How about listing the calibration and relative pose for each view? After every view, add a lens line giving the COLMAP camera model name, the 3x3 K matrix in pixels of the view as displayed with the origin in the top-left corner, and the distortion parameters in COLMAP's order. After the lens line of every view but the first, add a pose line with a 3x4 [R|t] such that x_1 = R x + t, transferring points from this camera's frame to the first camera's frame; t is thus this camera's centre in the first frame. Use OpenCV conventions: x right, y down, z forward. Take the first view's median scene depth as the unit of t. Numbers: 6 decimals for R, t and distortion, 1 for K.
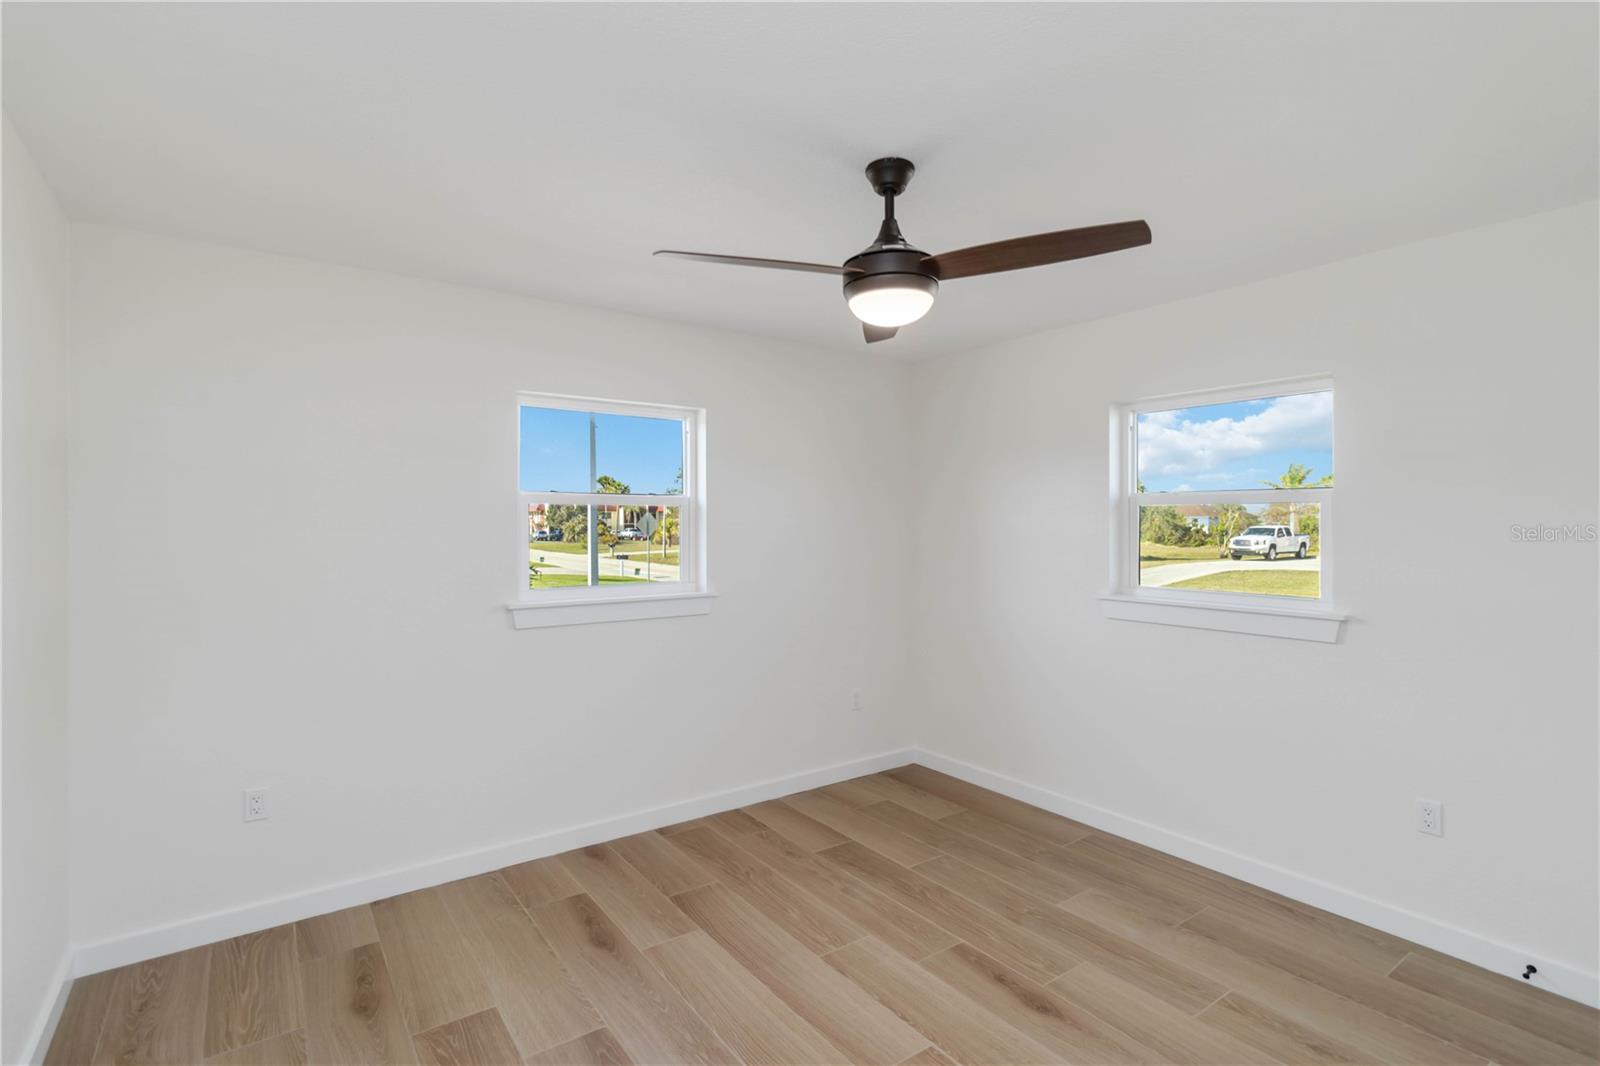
lens RADIAL K [[758.6, 0, 796.0], [0, 758.6, 527.2], [0, 0, 1]] dist [-0.001538, 0.000393]
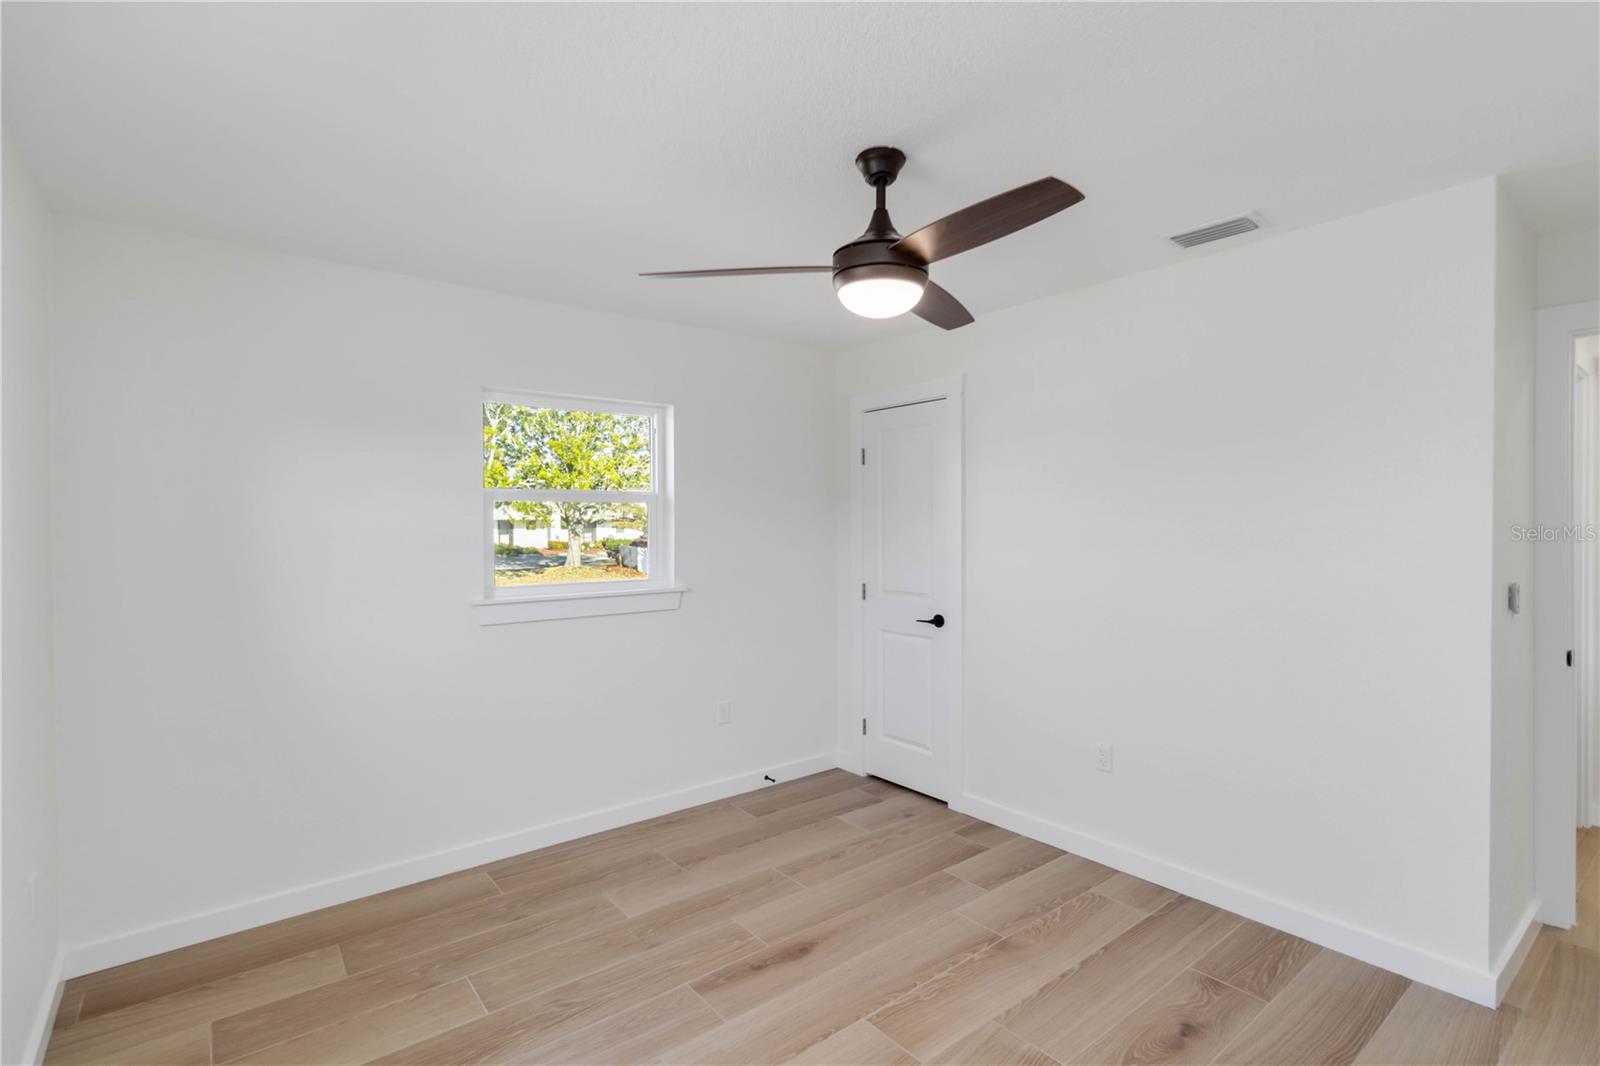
lens RADIAL K [[758.6, 0, 796.0], [0, 758.6, 527.2], [0, 0, 1]] dist [-0.001538, 0.000393]
pose [[-0.051584, -0.003696, 0.998662, -0.667973], [0.010006, 0.999941, 0.004218, 0.005273], [-0.998619, 0.010210, -0.051544, 0.900040]]
